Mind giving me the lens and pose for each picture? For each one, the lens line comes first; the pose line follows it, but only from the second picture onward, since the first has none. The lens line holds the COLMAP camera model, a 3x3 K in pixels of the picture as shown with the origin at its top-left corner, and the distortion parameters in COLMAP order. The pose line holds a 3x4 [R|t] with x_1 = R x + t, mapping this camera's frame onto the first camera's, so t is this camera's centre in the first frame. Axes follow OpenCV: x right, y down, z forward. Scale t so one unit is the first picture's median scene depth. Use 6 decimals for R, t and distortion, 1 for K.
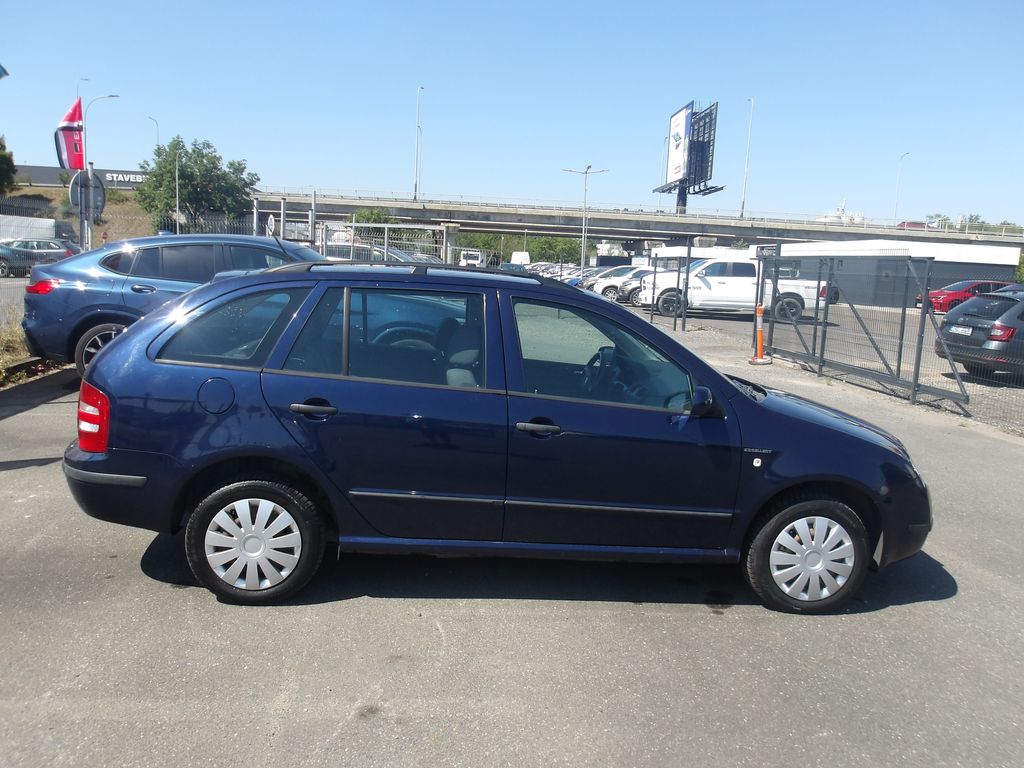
lens RADIAL K [[875.5, 0, 512.0], [0, 875.5, 384.0], [0, 0, 1]] dist [-0.010172, 0.003971]
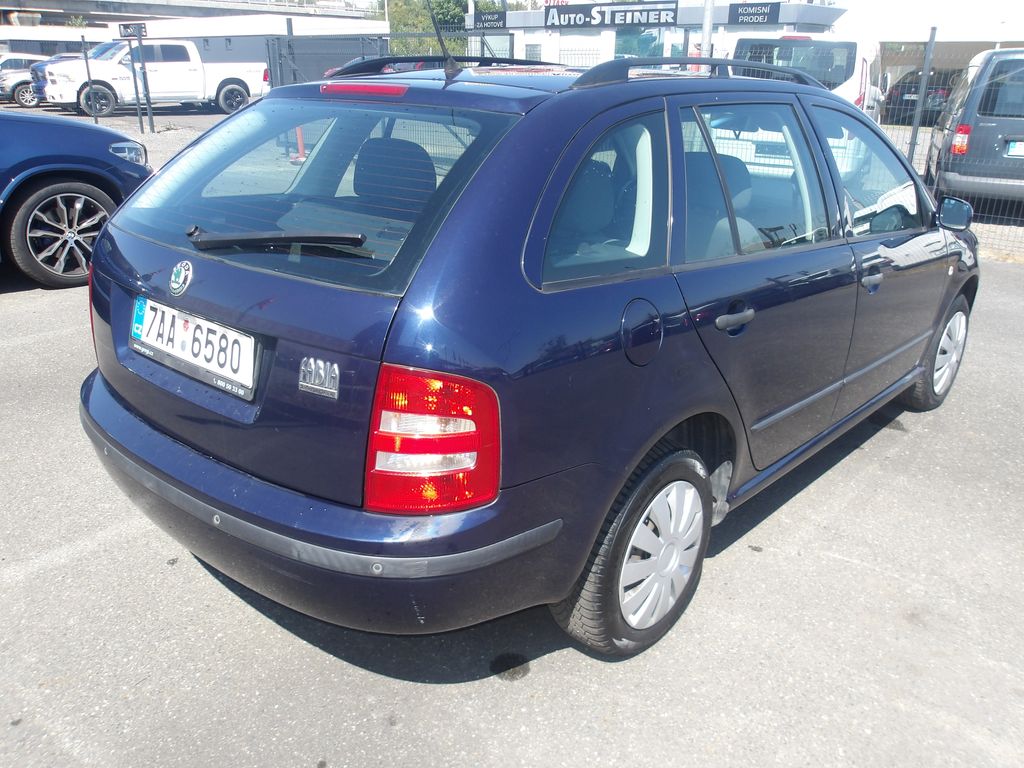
lens RADIAL K [[875.5, 0, 512.0], [0, 875.5, 384.0], [0, 0, 1]] dist [-0.010172, 0.003971]
pose [[0.730466, -0.267670, 0.628309, -0.119730], [0.113247, 0.954731, 0.275071, -0.018337], [-0.673494, -0.129776, 0.727711, 0.105640]]
